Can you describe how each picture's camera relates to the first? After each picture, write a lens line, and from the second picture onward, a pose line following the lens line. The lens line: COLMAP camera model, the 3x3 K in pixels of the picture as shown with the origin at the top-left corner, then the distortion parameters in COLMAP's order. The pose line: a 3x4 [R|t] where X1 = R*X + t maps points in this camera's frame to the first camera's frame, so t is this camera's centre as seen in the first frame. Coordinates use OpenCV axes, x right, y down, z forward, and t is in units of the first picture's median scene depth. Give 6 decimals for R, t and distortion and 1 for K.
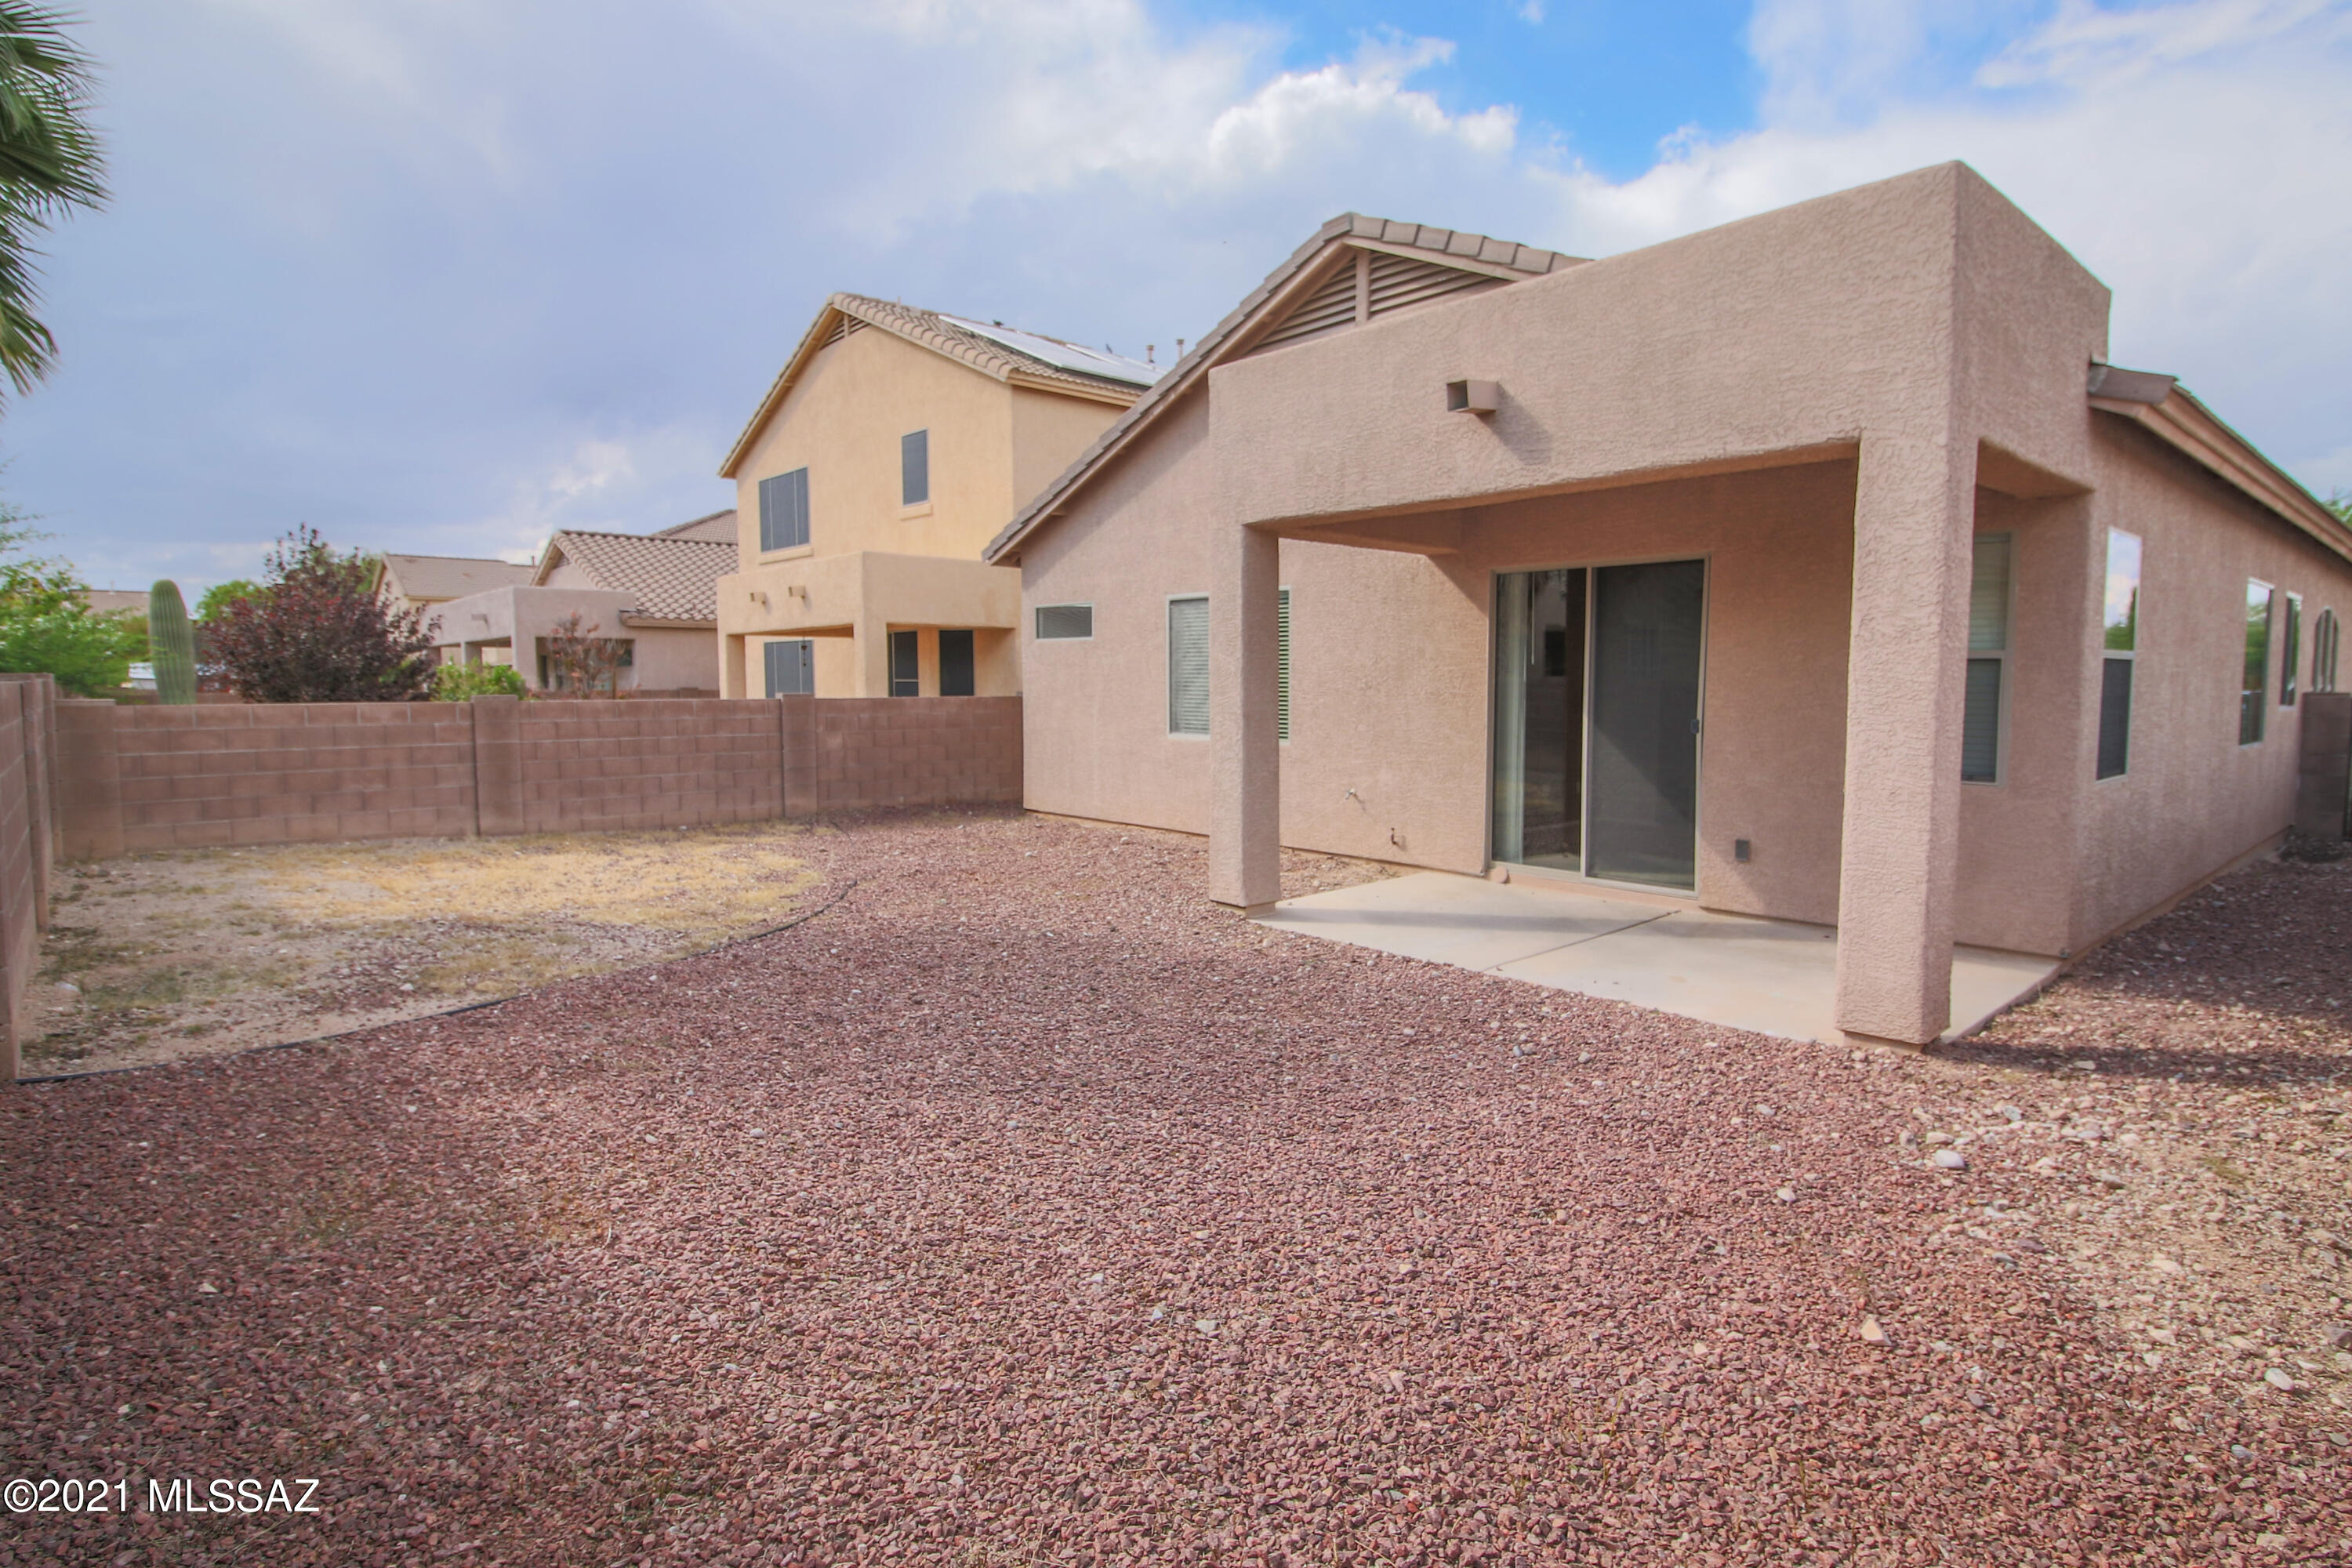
lens RADIAL K [[1207.7, 0, 1206.4], [0, 1207.7, 778.7], [0, 0, 1]] dist [-0.001836, -0.000271]
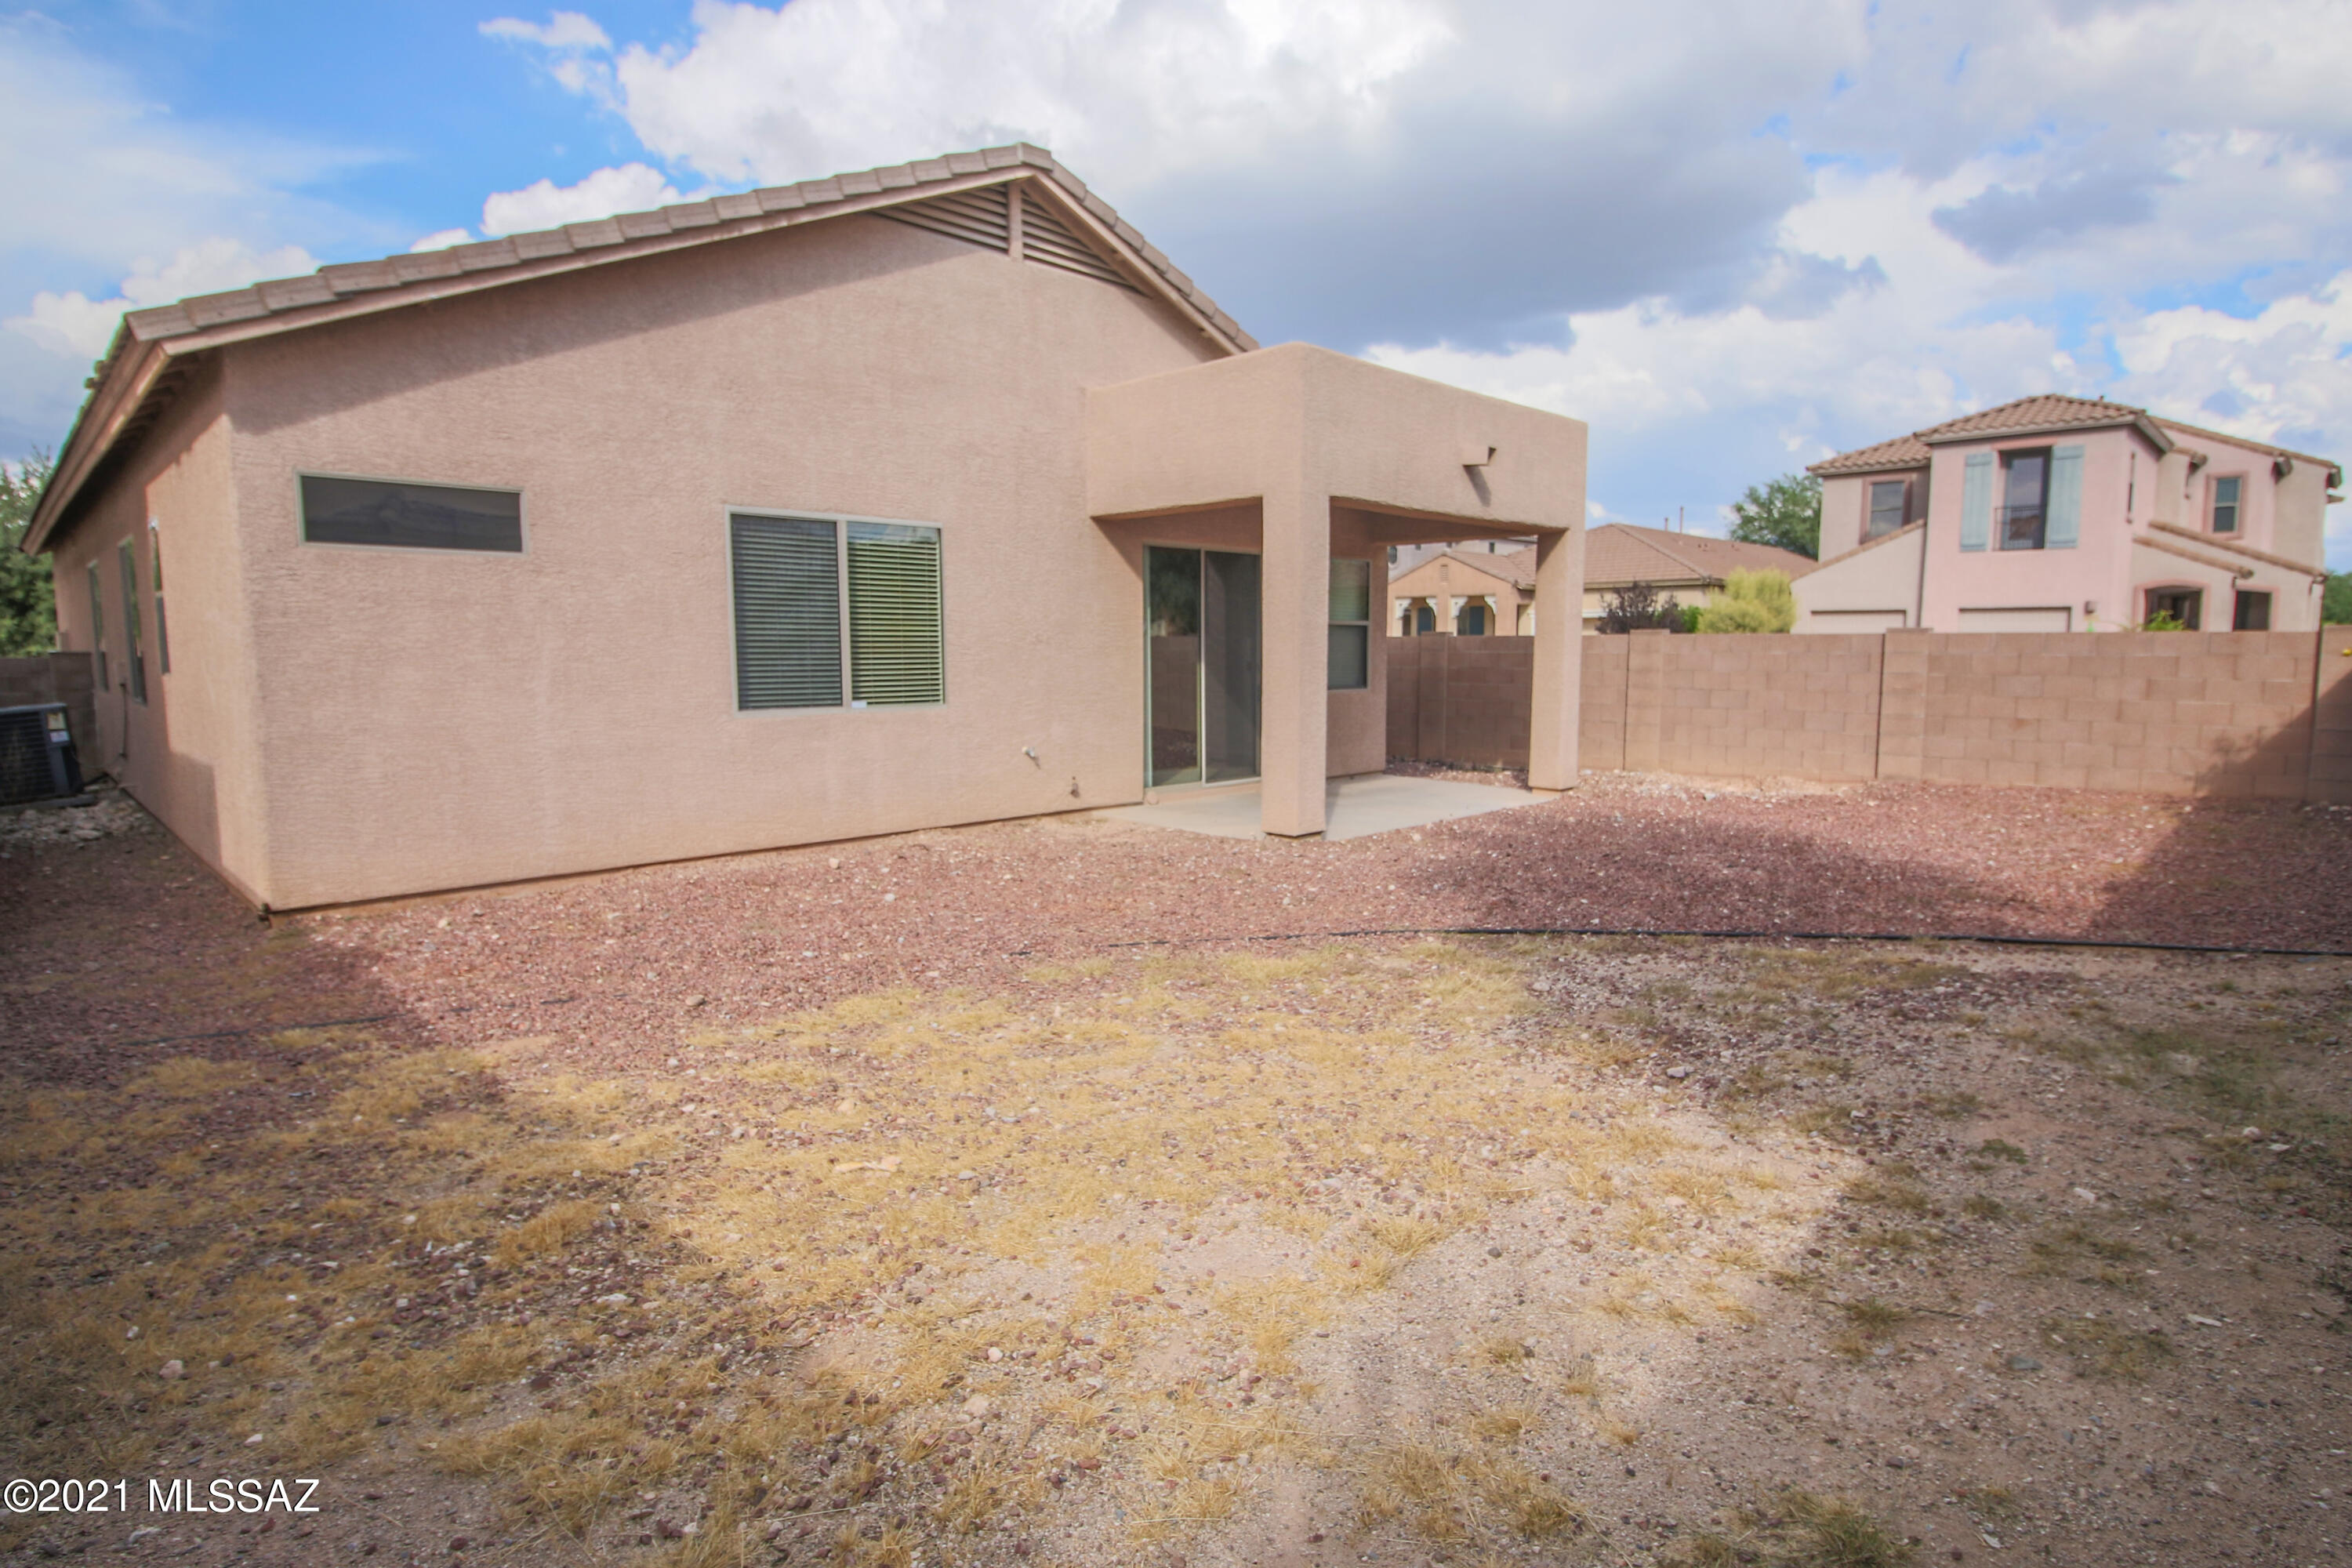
lens RADIAL K [[1207.7, 0, 1206.4], [0, 1207.7, 778.7], [0, 0, 1]] dist [-0.001836, -0.000271]
pose [[-0.061912, -0.107226, 0.992305, -1.295392], [0.082548, 0.990256, 0.112154, -0.096282], [-0.994662, 0.088856, -0.052457, 1.386455]]
